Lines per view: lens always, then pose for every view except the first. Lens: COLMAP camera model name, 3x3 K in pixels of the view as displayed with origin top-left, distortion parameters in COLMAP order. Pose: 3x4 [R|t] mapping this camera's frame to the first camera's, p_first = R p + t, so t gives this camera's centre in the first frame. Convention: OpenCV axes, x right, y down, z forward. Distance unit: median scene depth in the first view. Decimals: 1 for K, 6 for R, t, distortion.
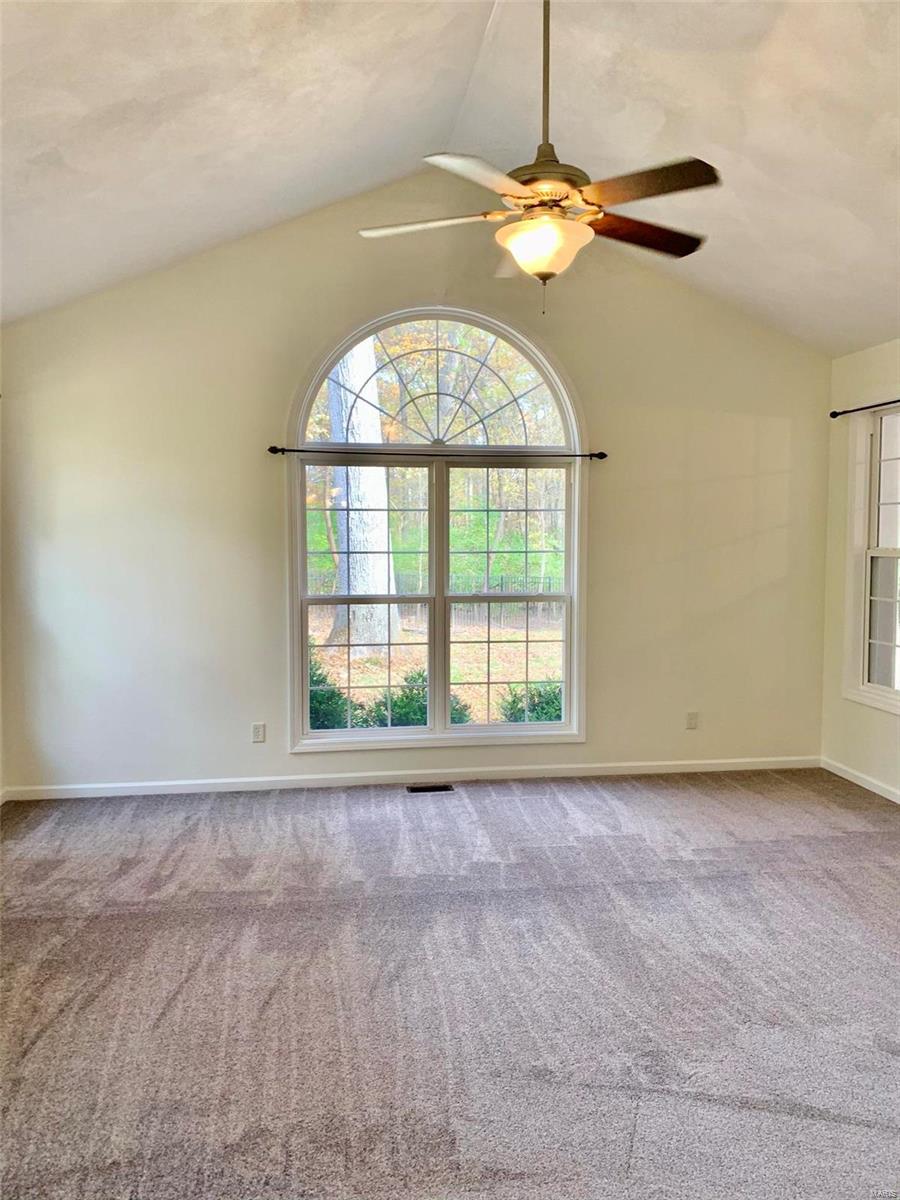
lens RADIAL K [[912.7, 0, 462.4], [0, 912.7, 604.4], [0, 0, 1]] dist [0.030027, -0.031933]
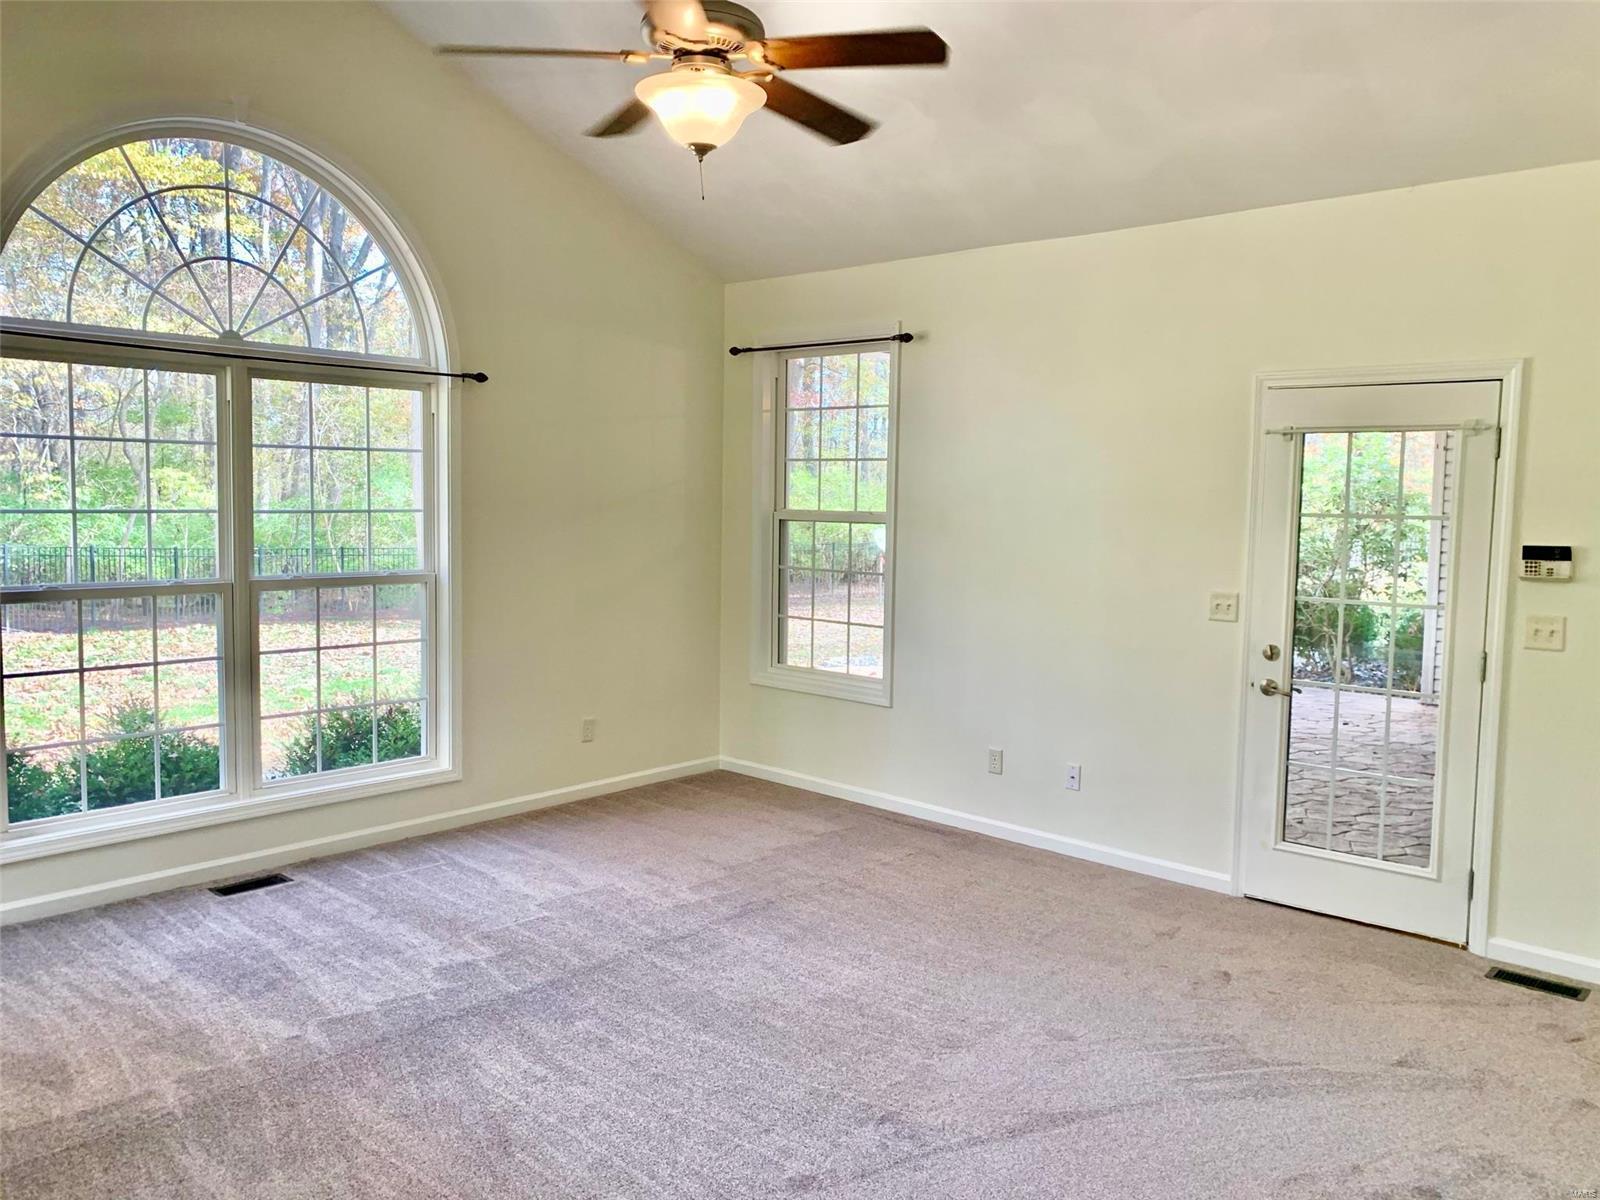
lens RADIAL K [[1216.9, 0, 831.5], [0, 1216.9, 595.2], [0, 0, 1]] dist [0.030027, -0.031933]
pose [[0.773022, -0.041313, 0.633032, -0.270397], [0.032700, 0.999146, 0.025275, -0.007571], [-0.633536, 0.001161, 0.773713, 0.090621]]
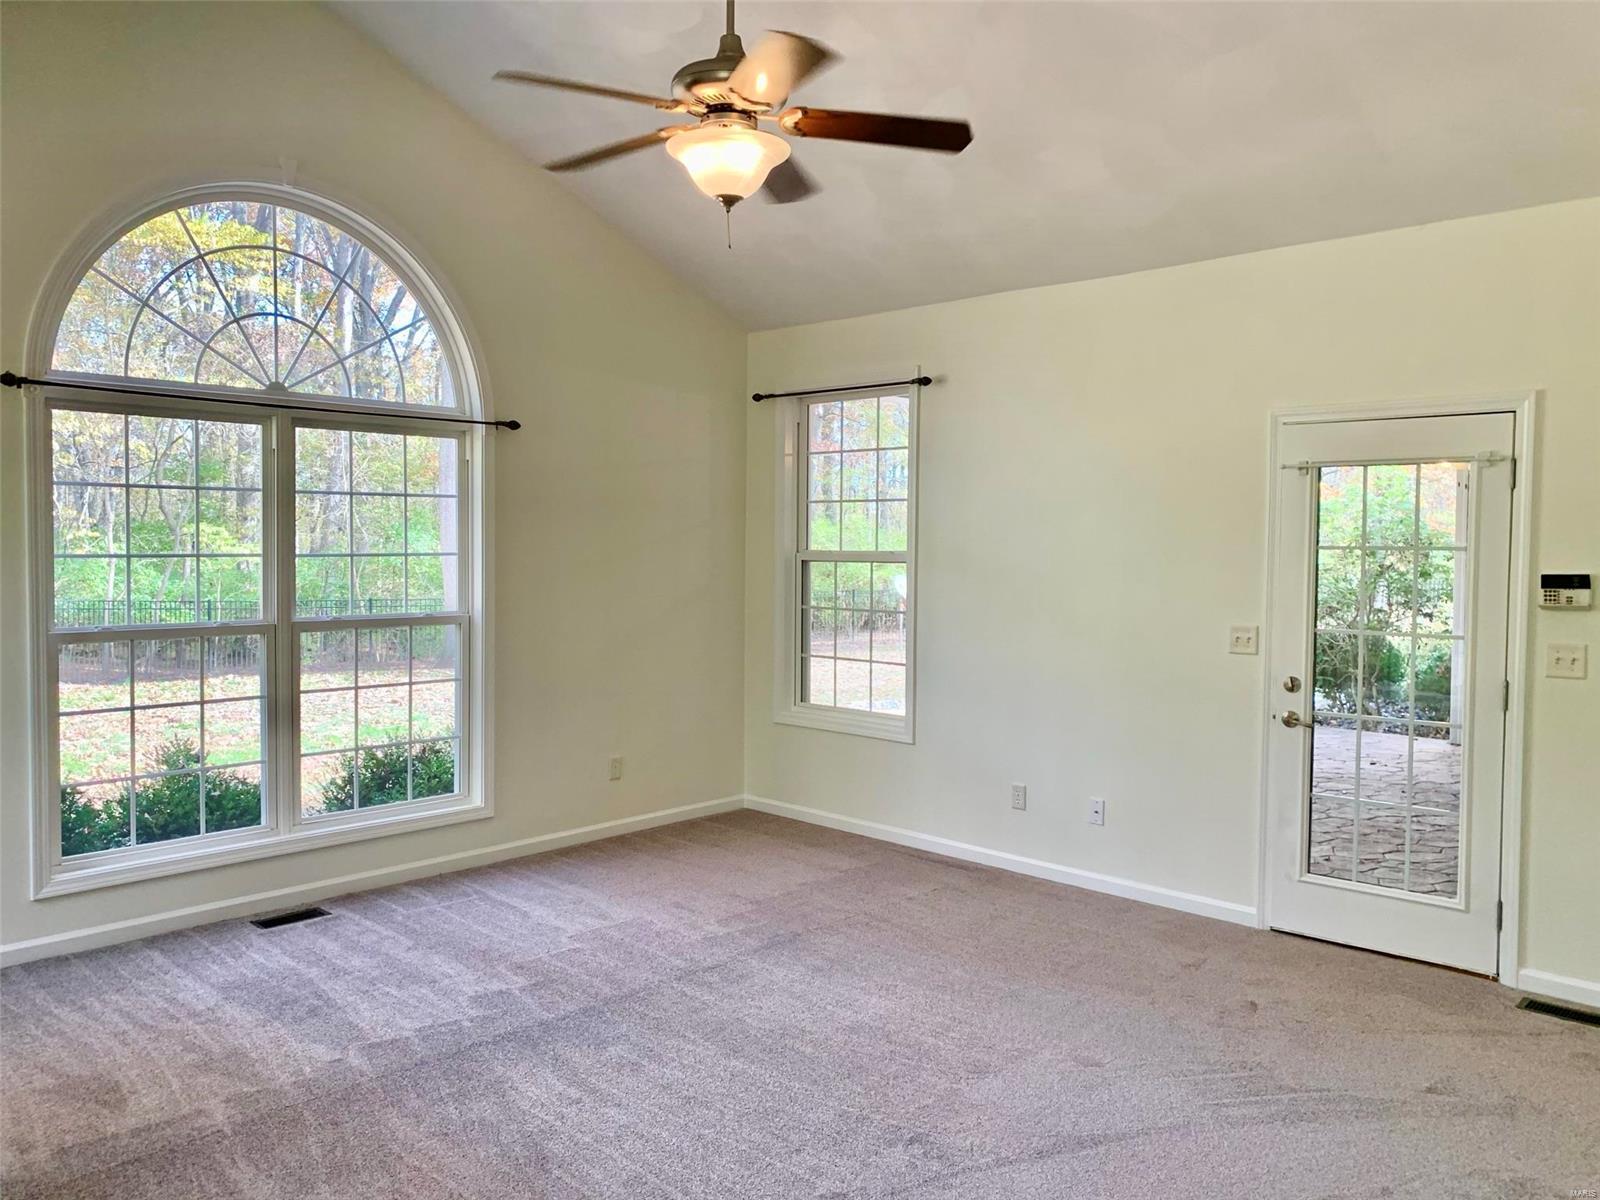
lens RADIAL K [[1216.9, 0, 814.5], [0, 1216.9, 595.4], [0, 0, 1]] dist [0.030027, -0.031933]
pose [[0.791655, -0.022426, 0.610556, -0.284732], [0.040853, 0.999033, -0.016275, 0.002145], [-0.609601, 0.037827, 0.791806, 0.077345]]
